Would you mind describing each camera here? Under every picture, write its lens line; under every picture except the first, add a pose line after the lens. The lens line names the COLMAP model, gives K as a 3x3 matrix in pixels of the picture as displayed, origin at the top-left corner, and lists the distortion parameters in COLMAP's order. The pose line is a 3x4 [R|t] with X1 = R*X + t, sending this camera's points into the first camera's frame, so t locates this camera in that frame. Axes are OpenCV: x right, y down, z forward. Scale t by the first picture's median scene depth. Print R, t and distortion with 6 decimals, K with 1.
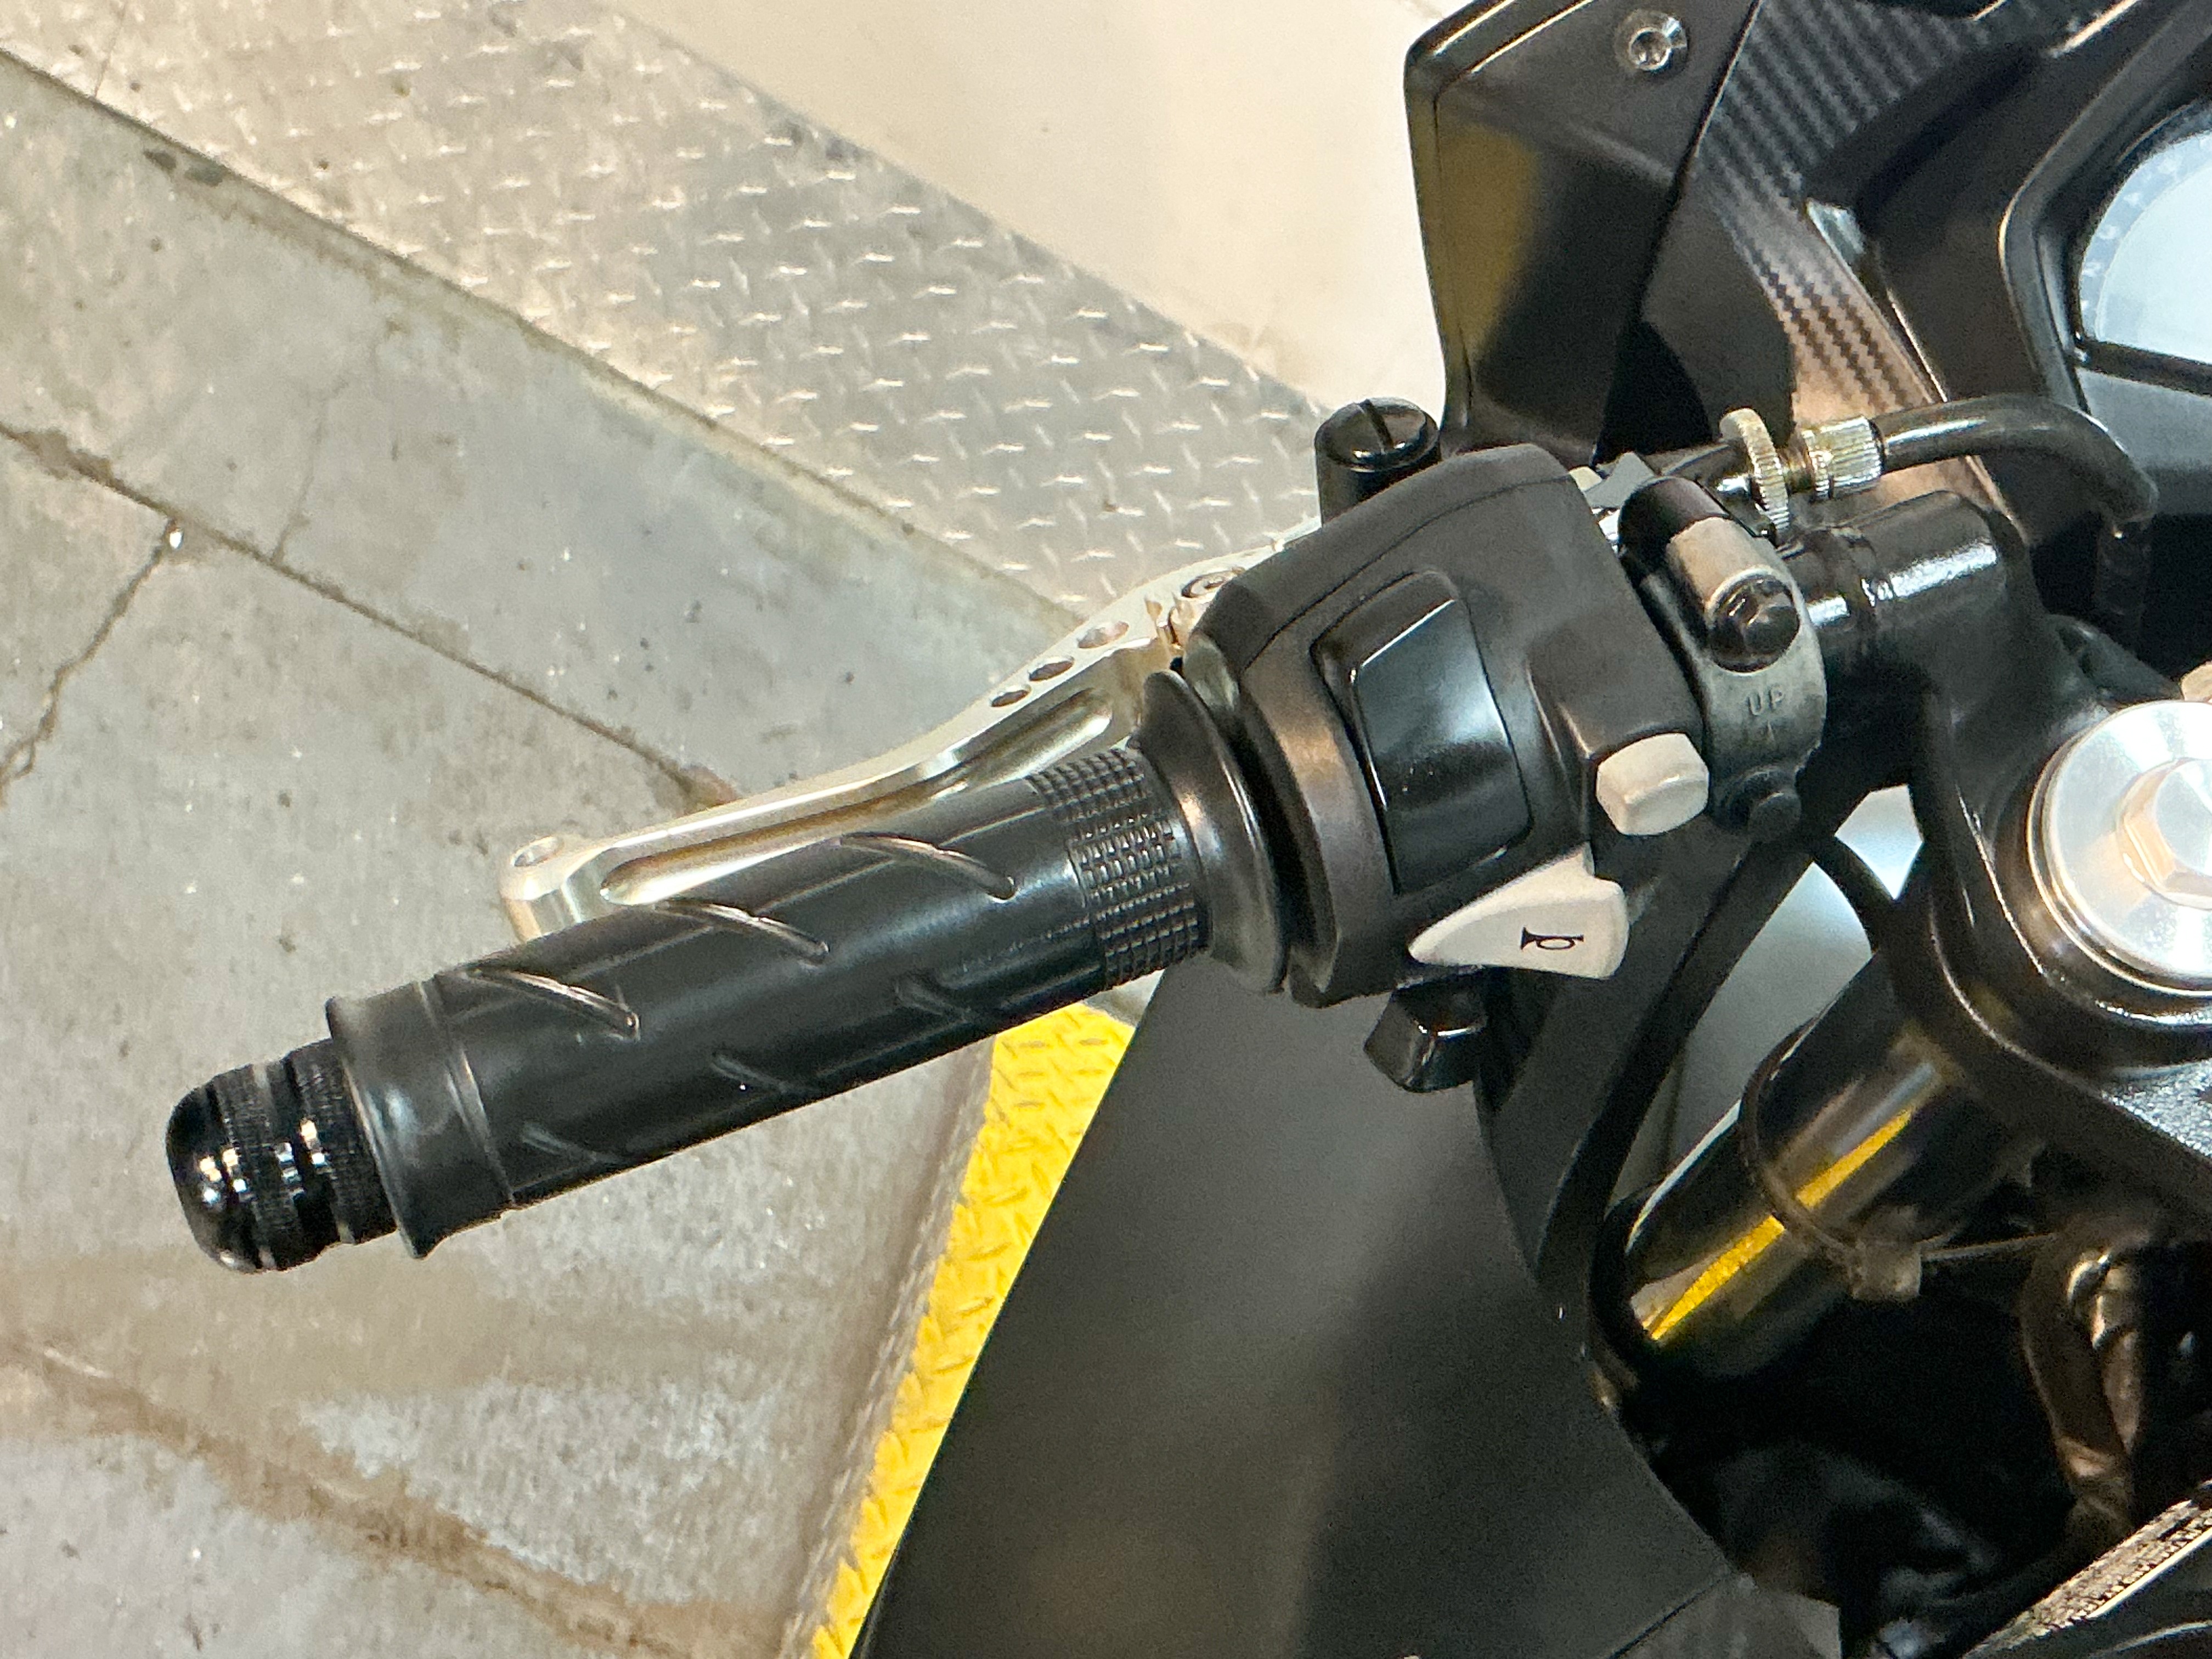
lens RADIAL K [[3532.3, 0, 1094.6], [0, 3532.3, 826.1], [0, 0, 1]] dist [0.088711, 0.000000]
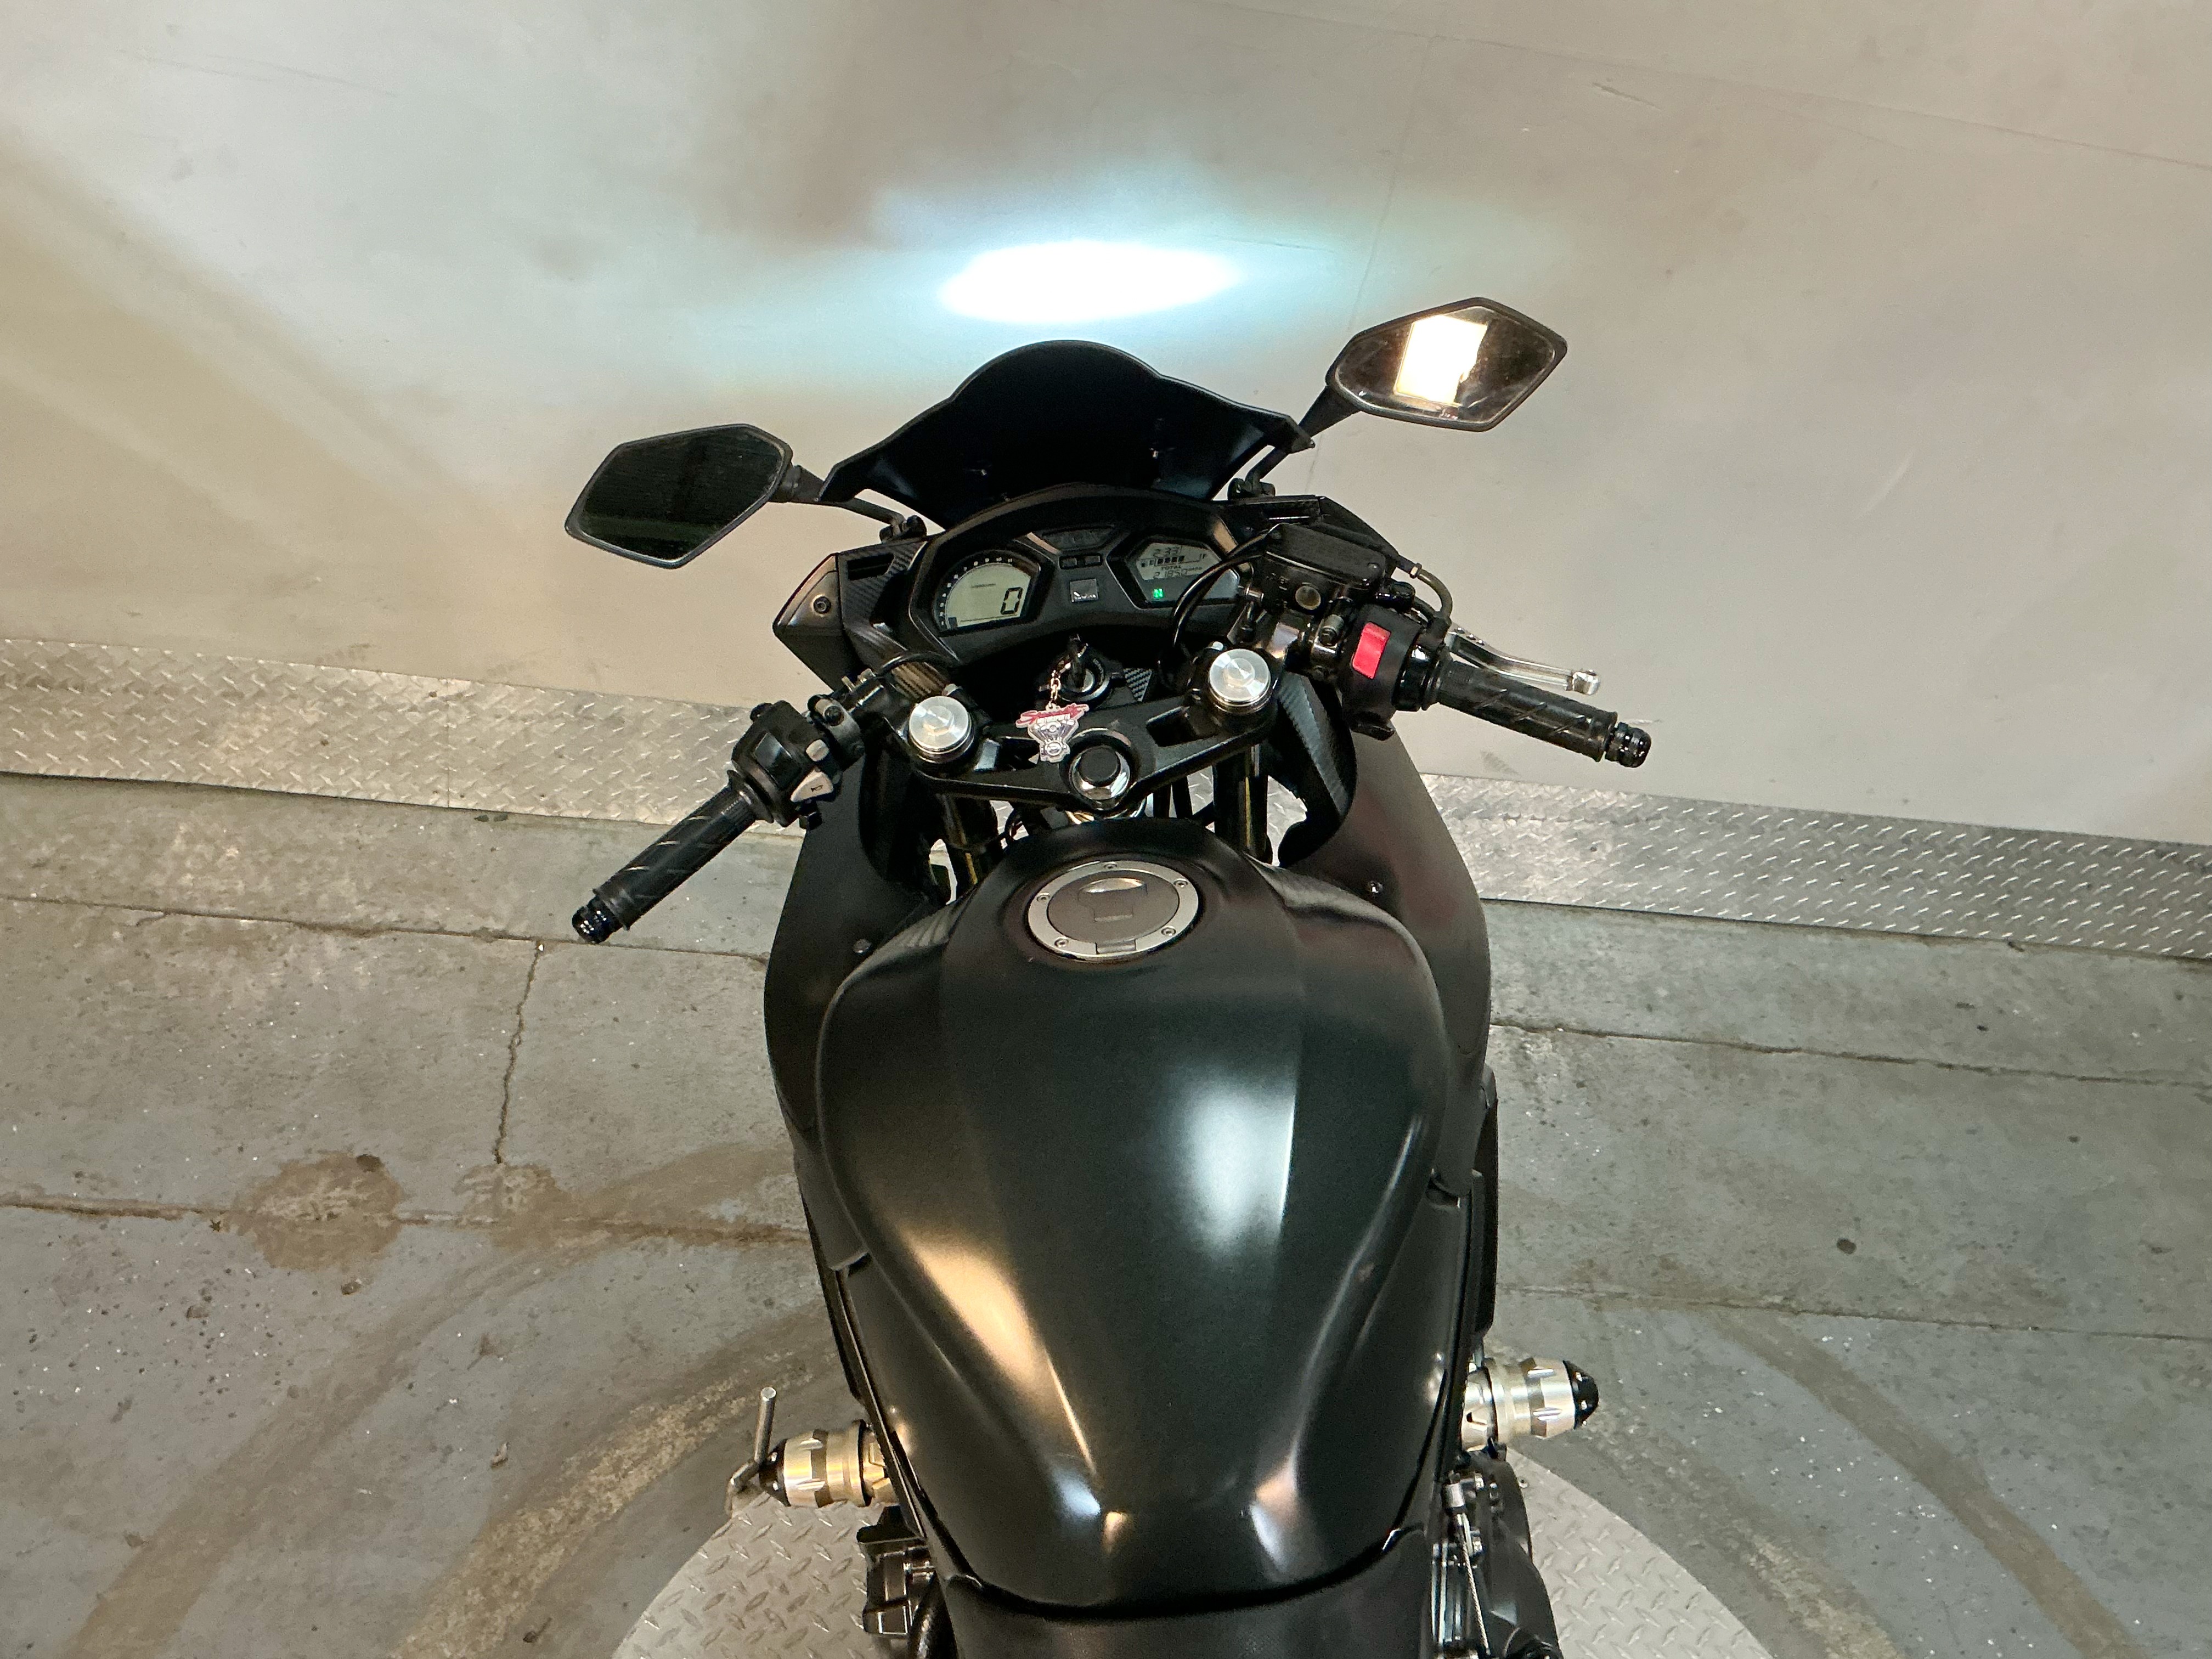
lens RADIAL K [[2130.5, 0, 1122.0], [0, 2130.5, 822.8], [0, 0, 1]] dist [0.041018, 0.000000]
pose [[0.921769, -0.386178, 0.034756, 0.121319], [0.387719, 0.917099, -0.092755, 0.158232], [0.003946, 0.098974, 0.995082, -0.602936]]
